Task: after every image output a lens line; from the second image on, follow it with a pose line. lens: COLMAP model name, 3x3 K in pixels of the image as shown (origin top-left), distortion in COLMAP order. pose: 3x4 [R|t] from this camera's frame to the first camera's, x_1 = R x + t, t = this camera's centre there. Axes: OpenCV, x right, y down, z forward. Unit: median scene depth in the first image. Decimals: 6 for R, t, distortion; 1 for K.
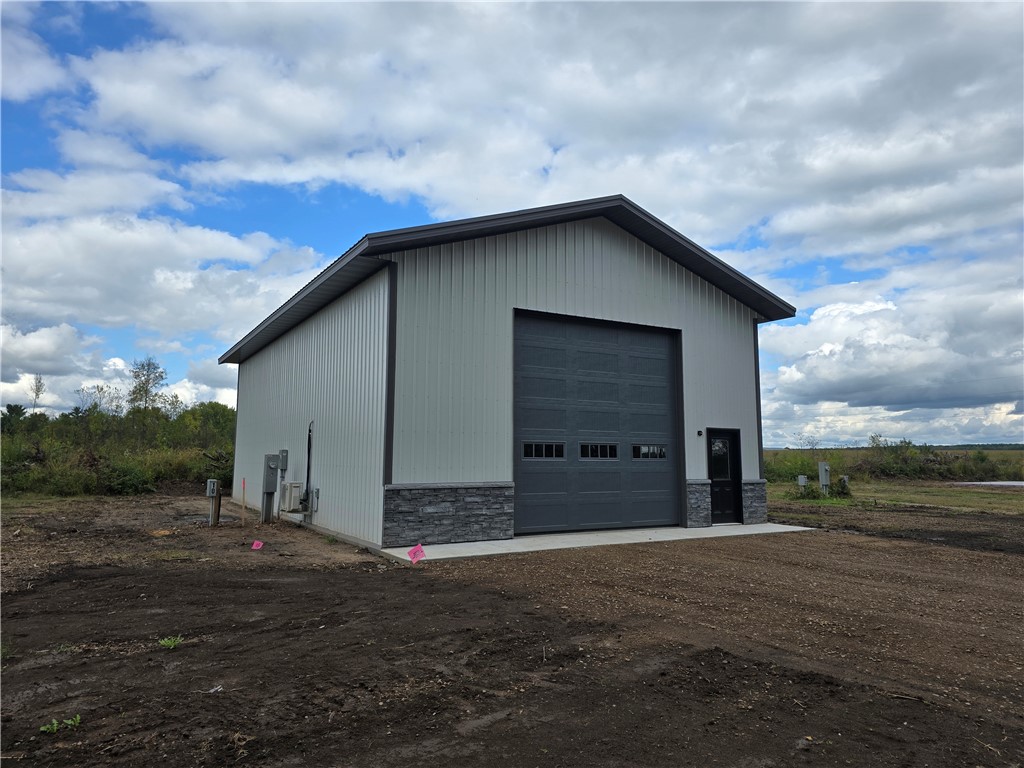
lens RADIAL K [[678.1, 0, 512.0], [0, 678.1, 384.0], [0, 0, 1]] dist [0.050336, -0.000653]
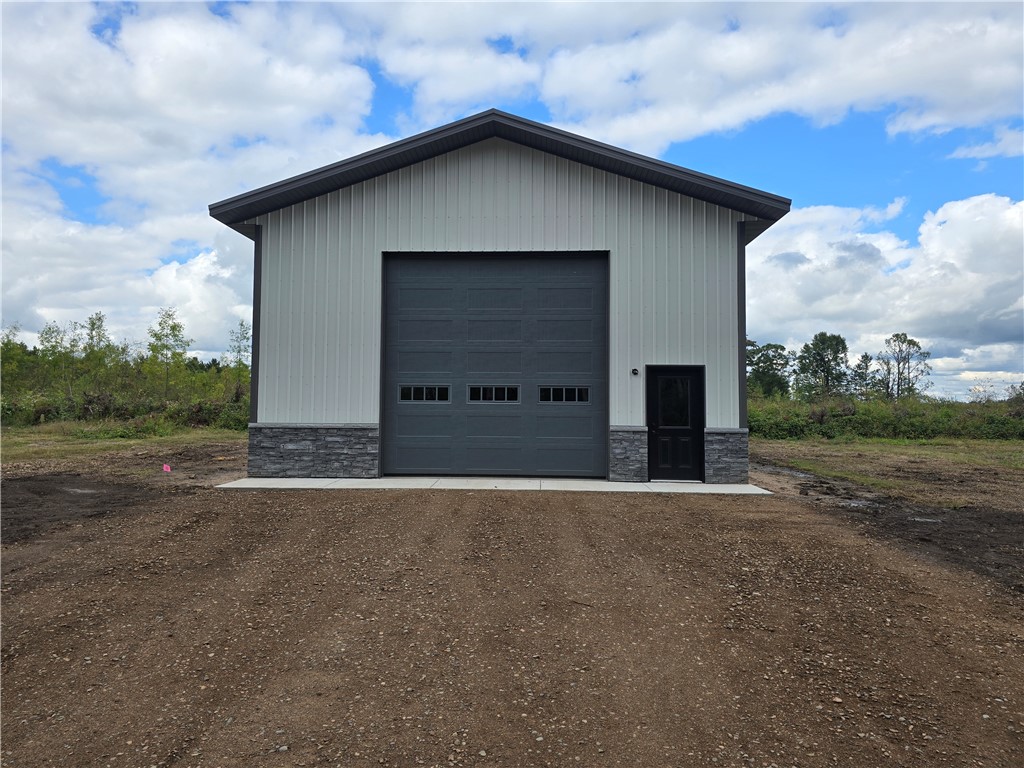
lens RADIAL K [[678.1, 0, 512.0], [0, 678.1, 384.0], [0, 0, 1]] dist [0.050336, -0.000653]
pose [[0.830740, -0.010058, -0.556570, 0.687760], [0.057009, 0.996117, 0.067091, 0.024440], [0.553734, -0.087465, 0.828087, 0.244612]]
